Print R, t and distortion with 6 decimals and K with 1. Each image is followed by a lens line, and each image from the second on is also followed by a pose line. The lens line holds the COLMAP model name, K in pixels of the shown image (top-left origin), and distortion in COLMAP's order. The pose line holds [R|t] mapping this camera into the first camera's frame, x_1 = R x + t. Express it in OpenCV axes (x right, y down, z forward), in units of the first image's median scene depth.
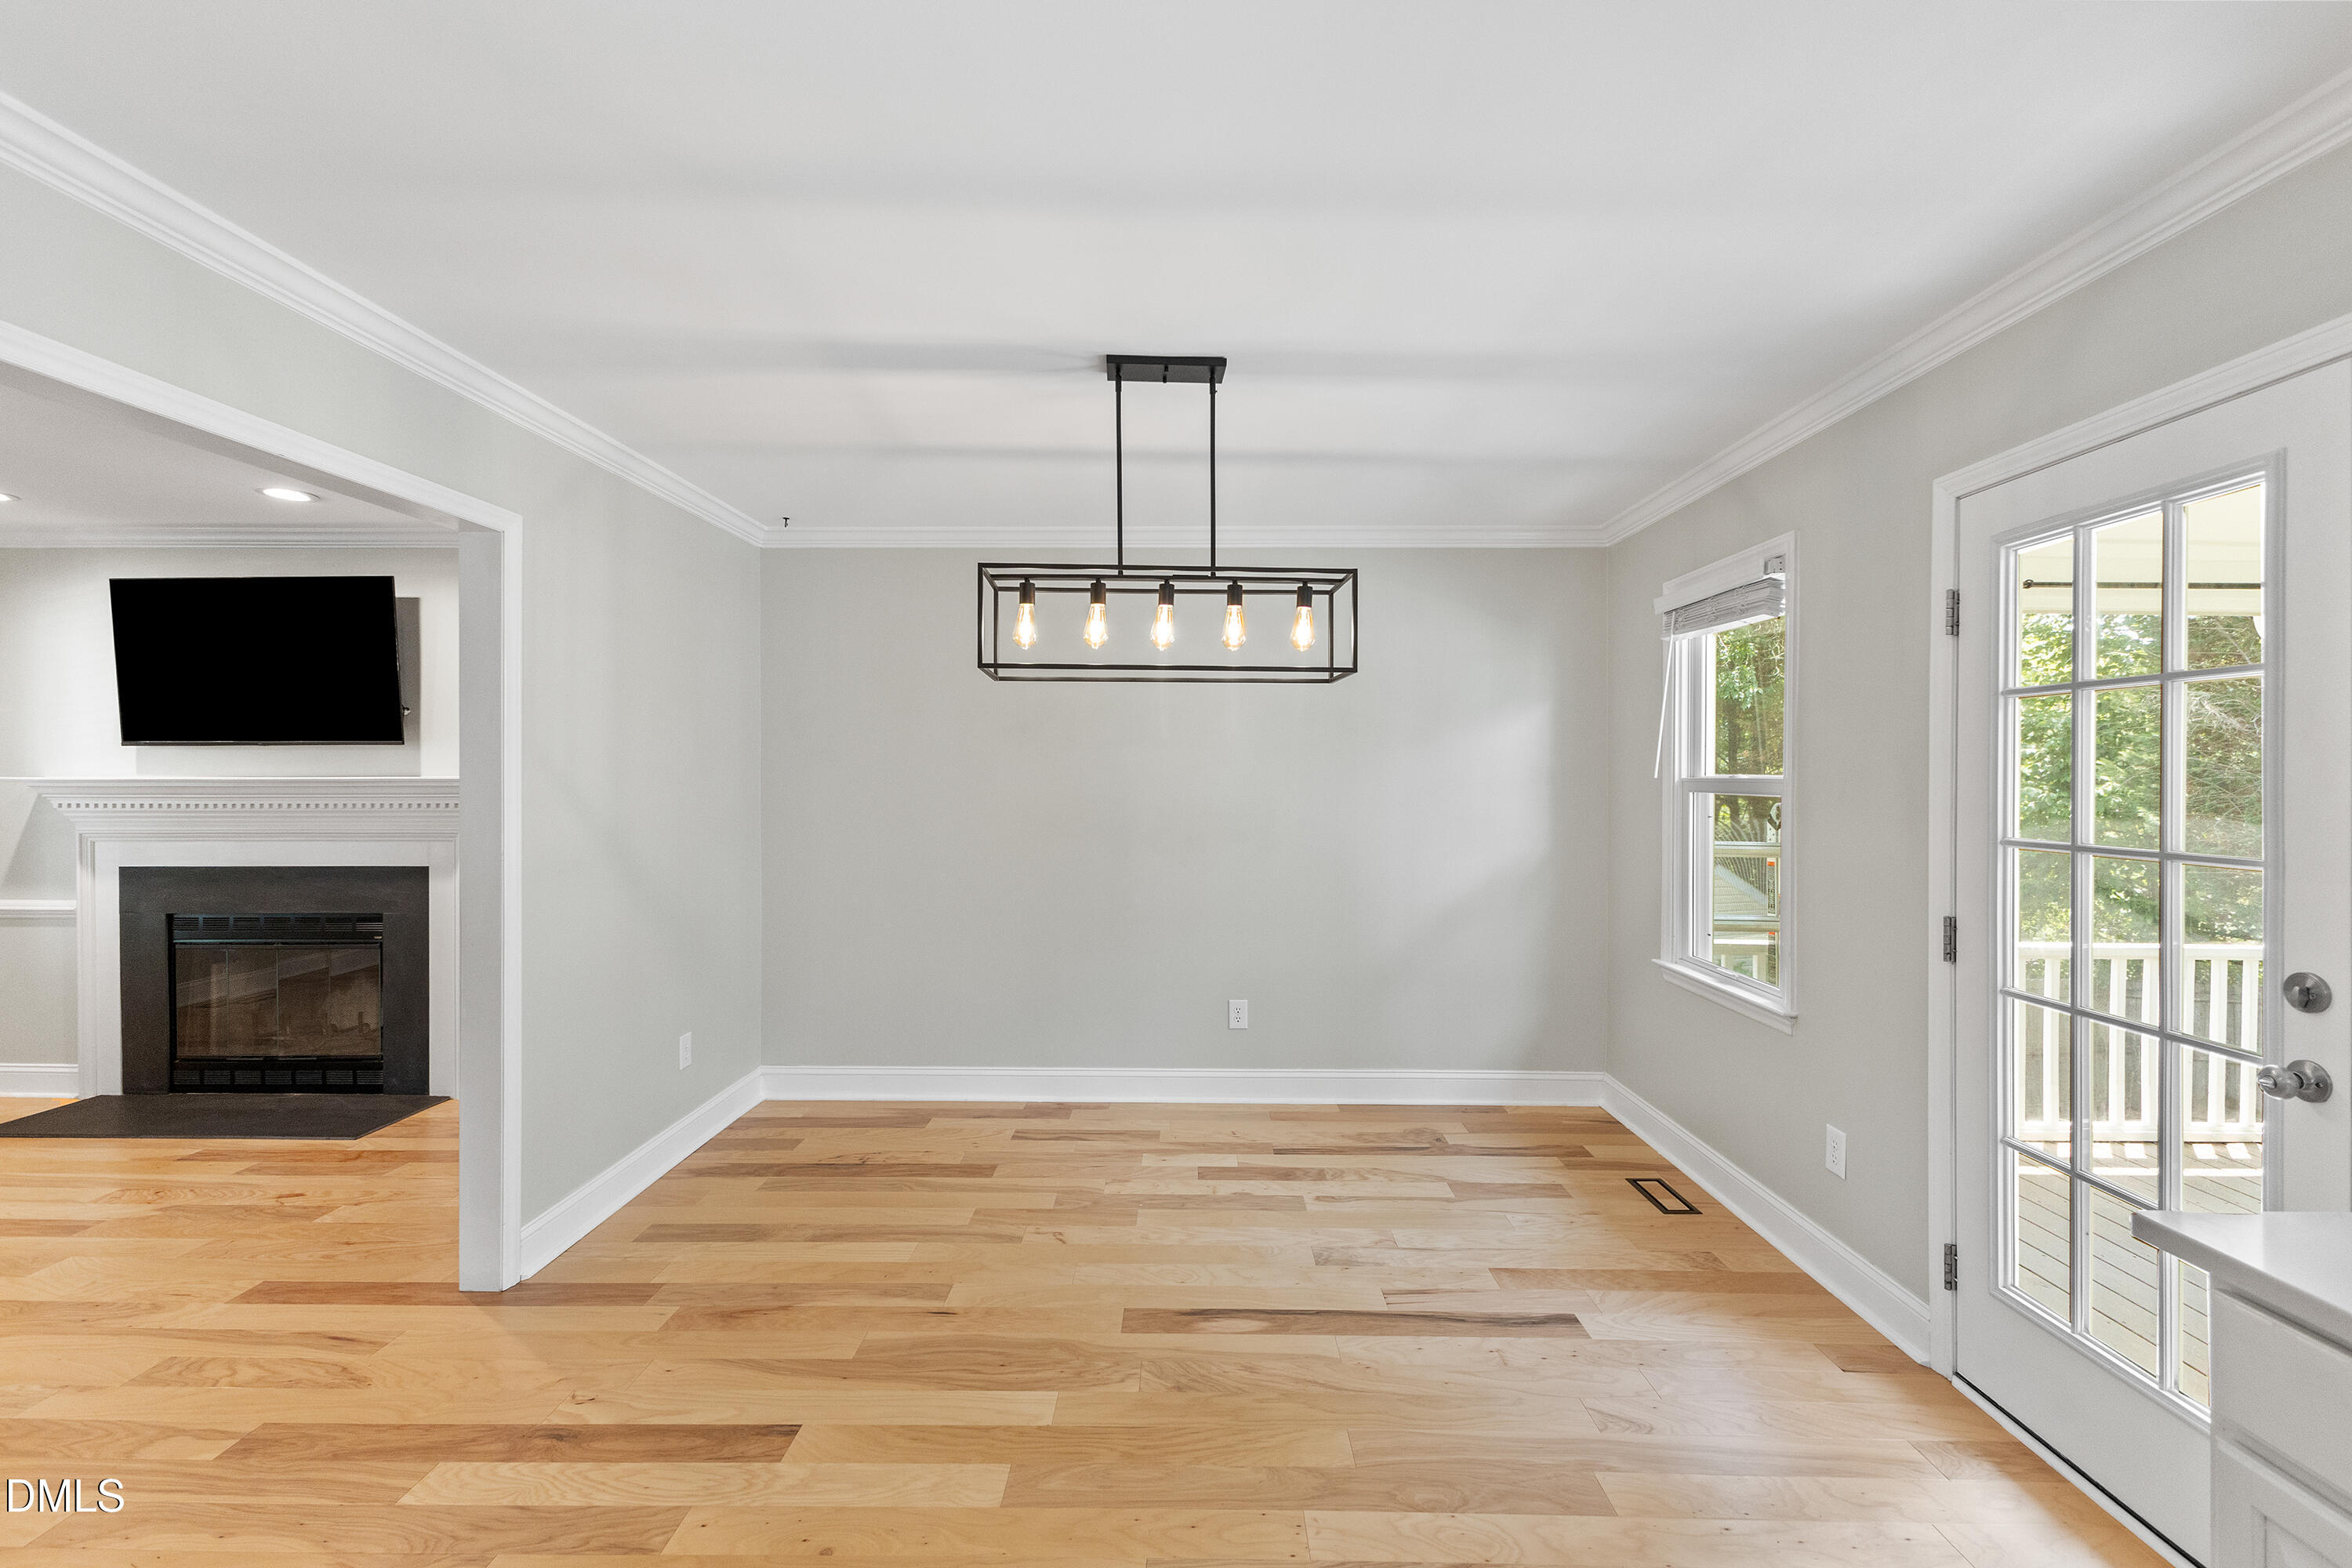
lens RADIAL K [[1019.1, 0, 1179.8], [0, 1019.1, 767.1], [0, 0, 1]] dist [0.001490, 0.000196]
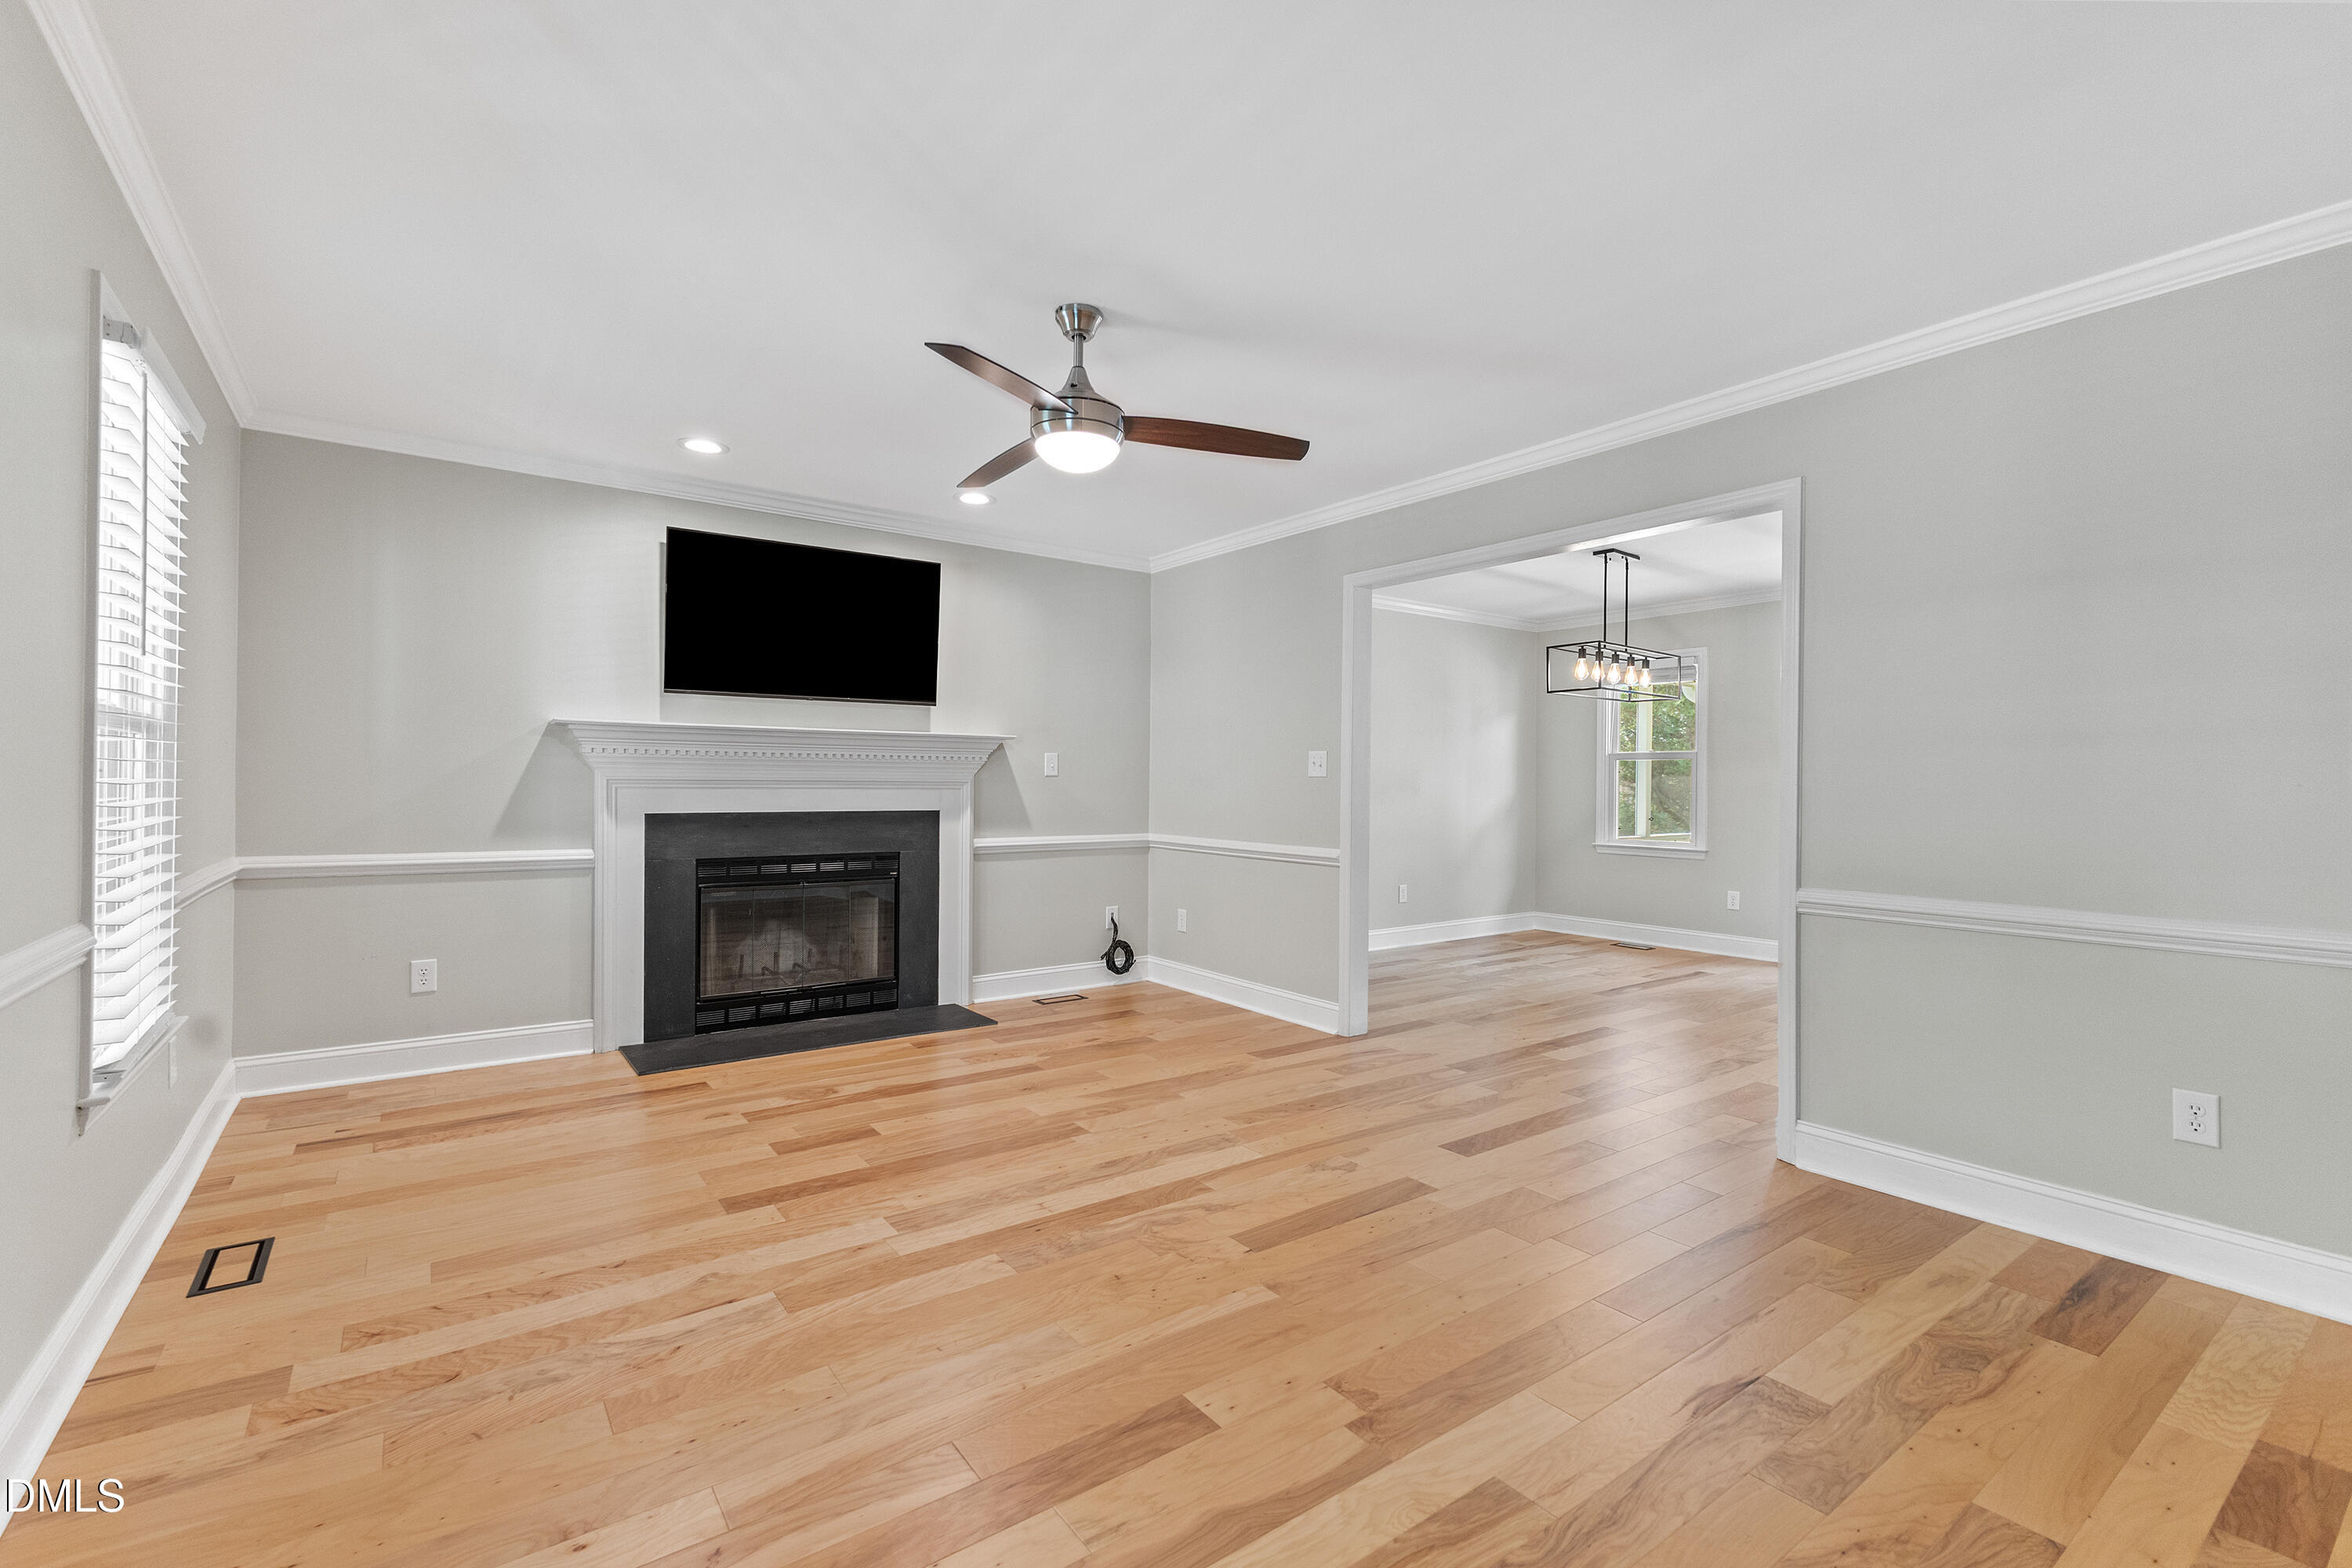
lens RADIAL K [[1026.0, 0, 1176.0], [0, 1026.0, 784.0], [0, 0, 1]] dist [-0.002112, -0.016567]
pose [[0.796457, 0.005139, 0.604674, -1.236060], [-0.011108, 0.999919, 0.006134, 0.056817], [-0.604594, -0.011603, 0.796450, -0.106398]]
